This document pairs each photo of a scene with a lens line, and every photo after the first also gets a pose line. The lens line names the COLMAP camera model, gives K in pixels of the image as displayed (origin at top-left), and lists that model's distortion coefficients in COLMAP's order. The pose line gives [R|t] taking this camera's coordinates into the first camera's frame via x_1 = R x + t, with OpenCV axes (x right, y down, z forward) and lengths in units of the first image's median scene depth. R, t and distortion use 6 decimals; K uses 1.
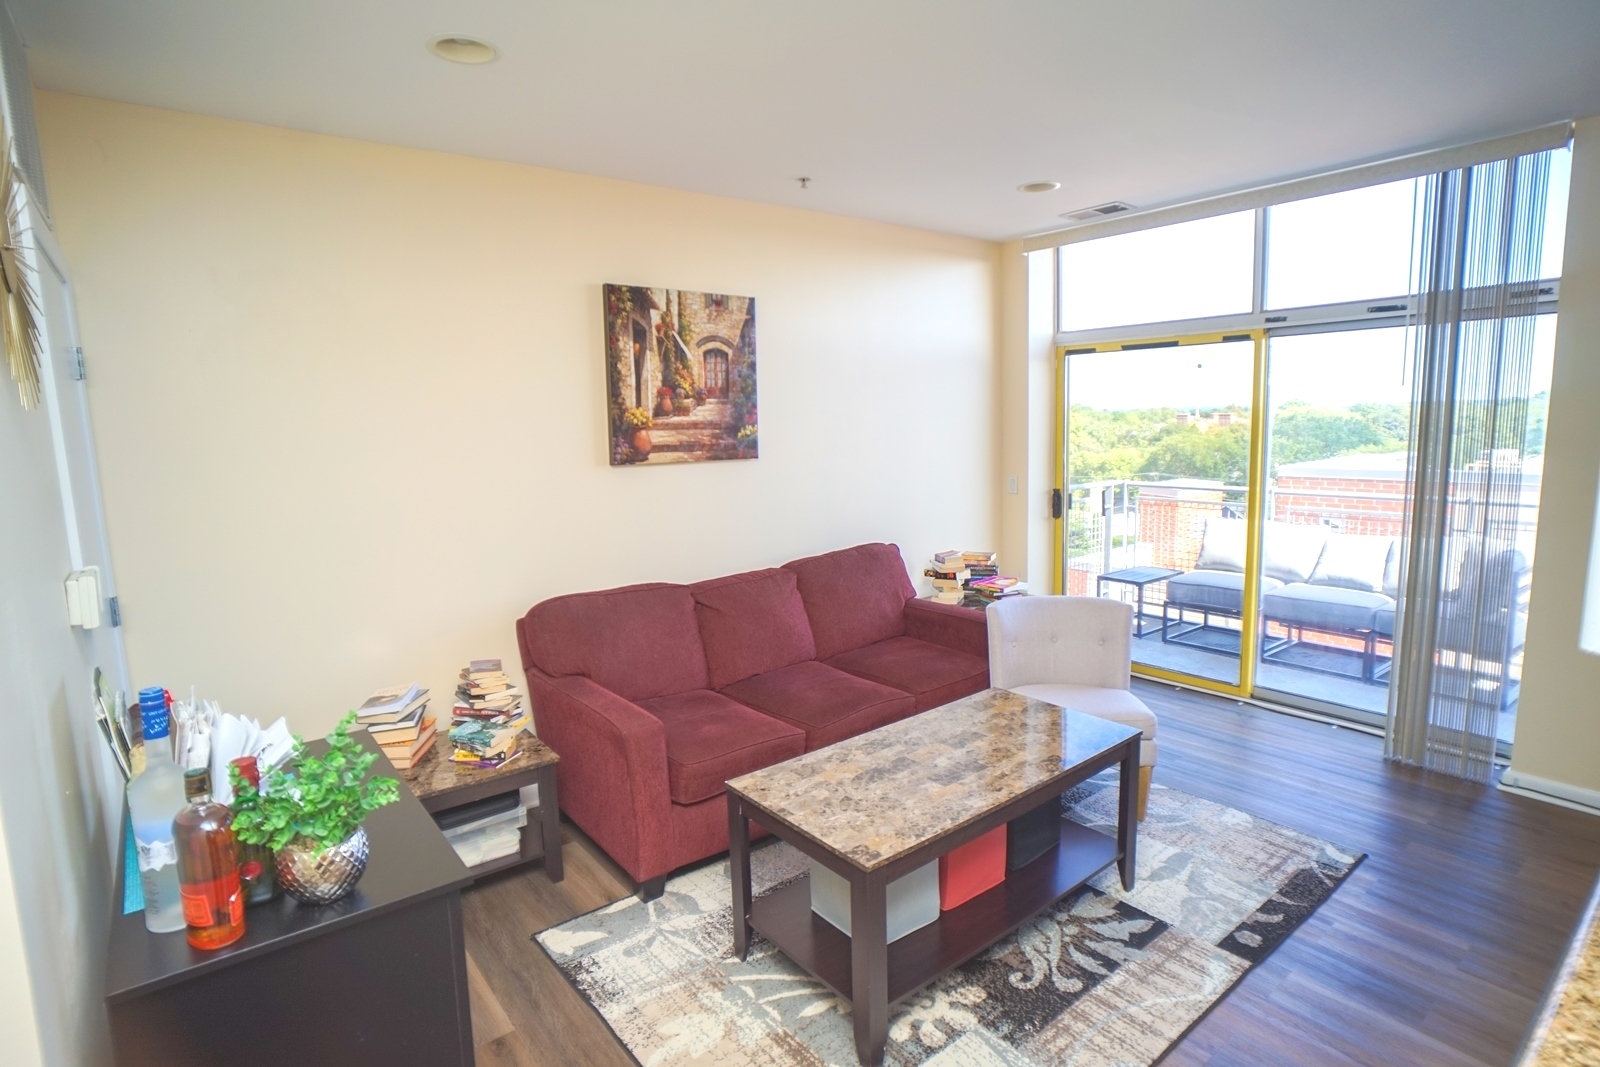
lens RADIAL K [[821.5, 0, 800.0], [0, 821.5, 533.5], [0, 0, 1]] dist [-0.053761, 0.030301]
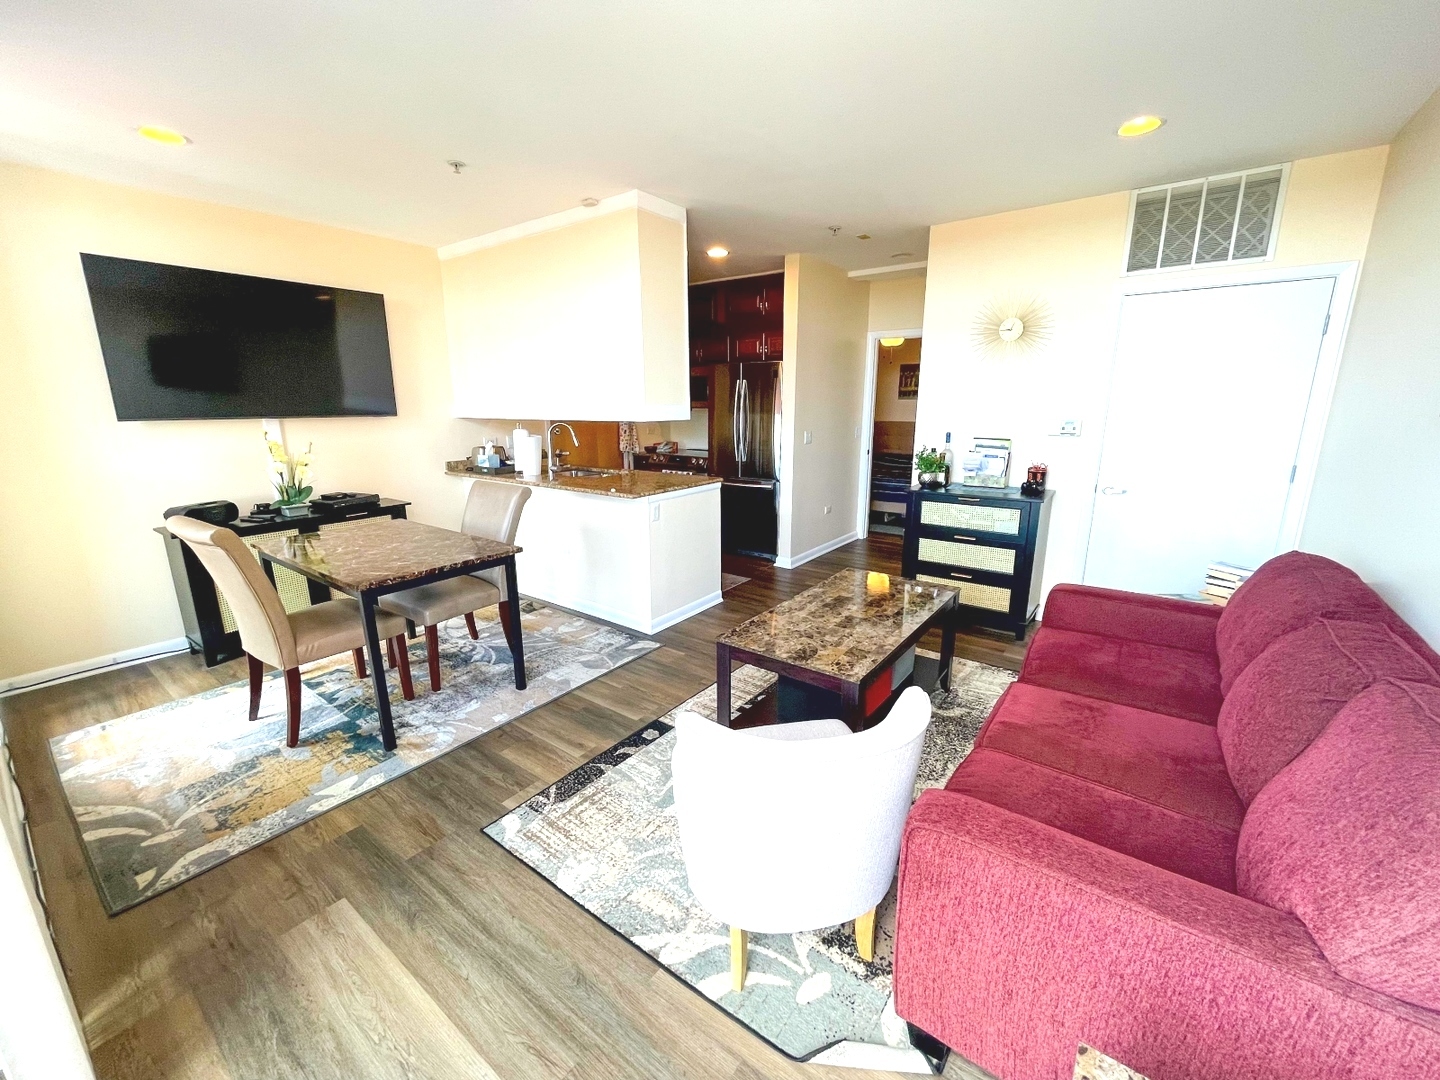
lens RADIAL K [[582.4, 0, 720.0], [0, 582.4, 540.0], [0, 0, 1]] dist [-0.013784, -0.000026]
pose [[-0.965521, 0.090064, -0.244248, 0.389554], [-0.007192, 0.928660, 0.370864, -0.135430], [0.260225, 0.359833, -0.895993, 1.095040]]
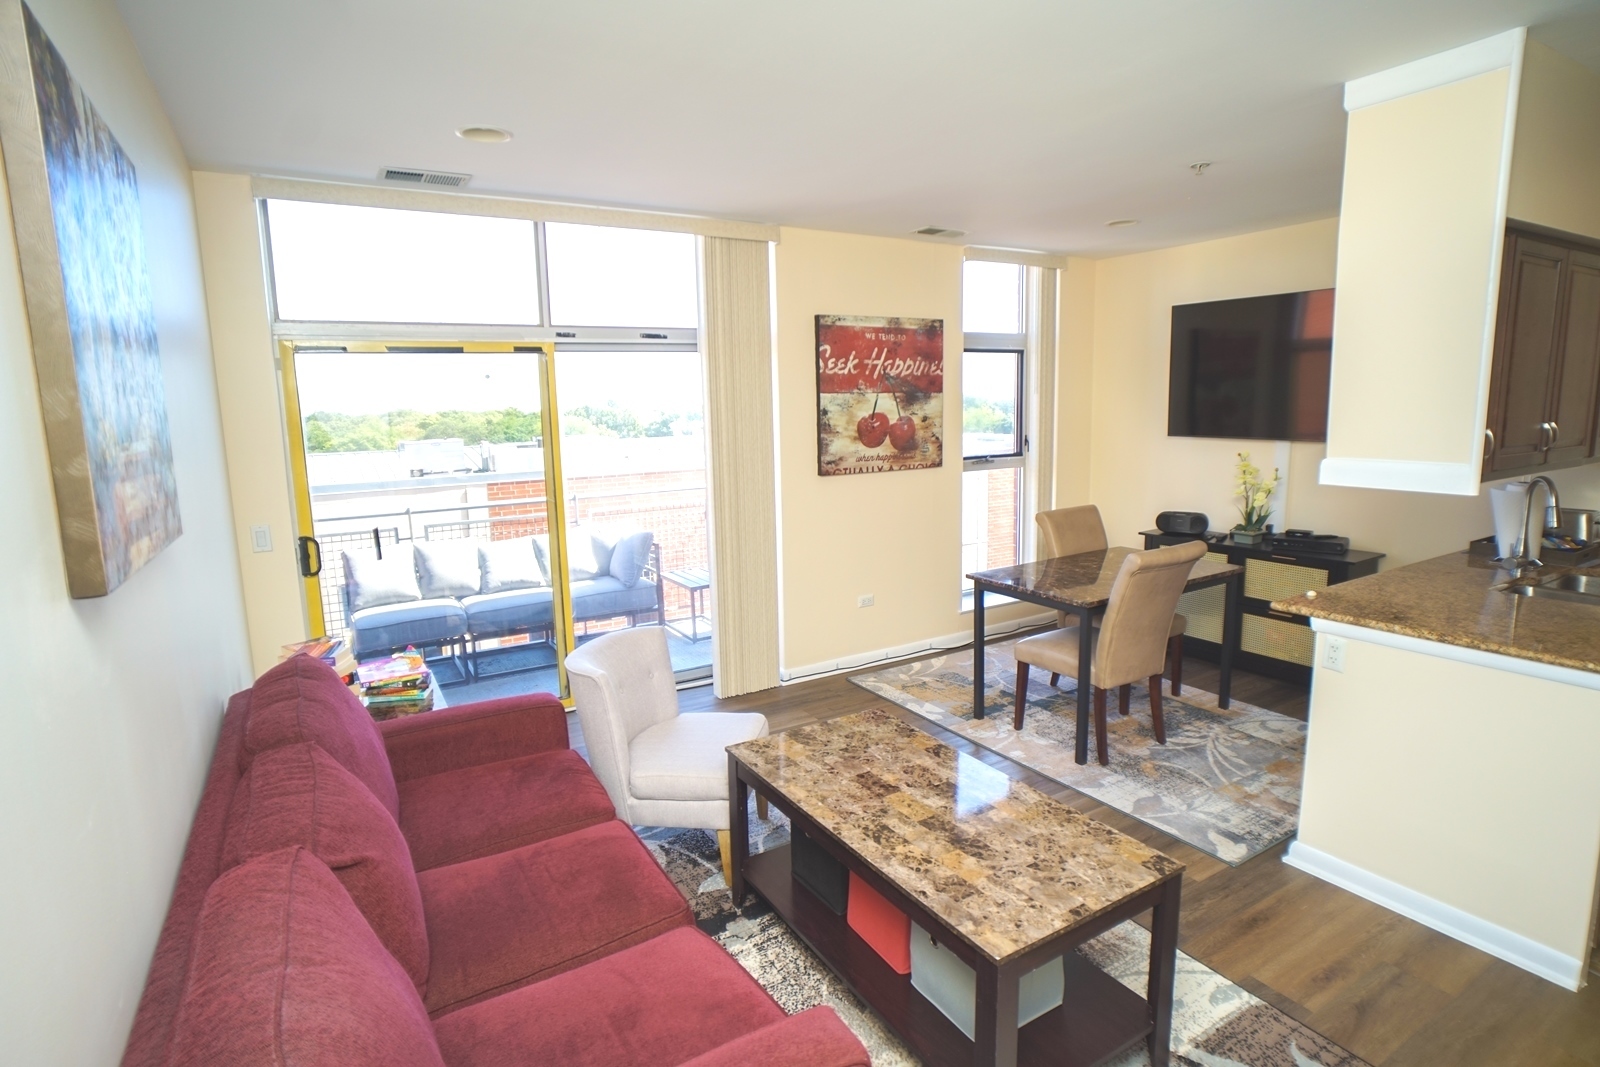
lens RADIAL K [[821.5, 0, 800.0], [0, 821.5, 533.5], [0, 0, 1]] dist [-0.053761, 0.030301]
pose [[0.129453, -0.133086, 0.982614, -0.414911], [0.159721, 0.980811, 0.111799, -0.083389], [-0.978637, 0.142472, 0.148225, 0.573955]]
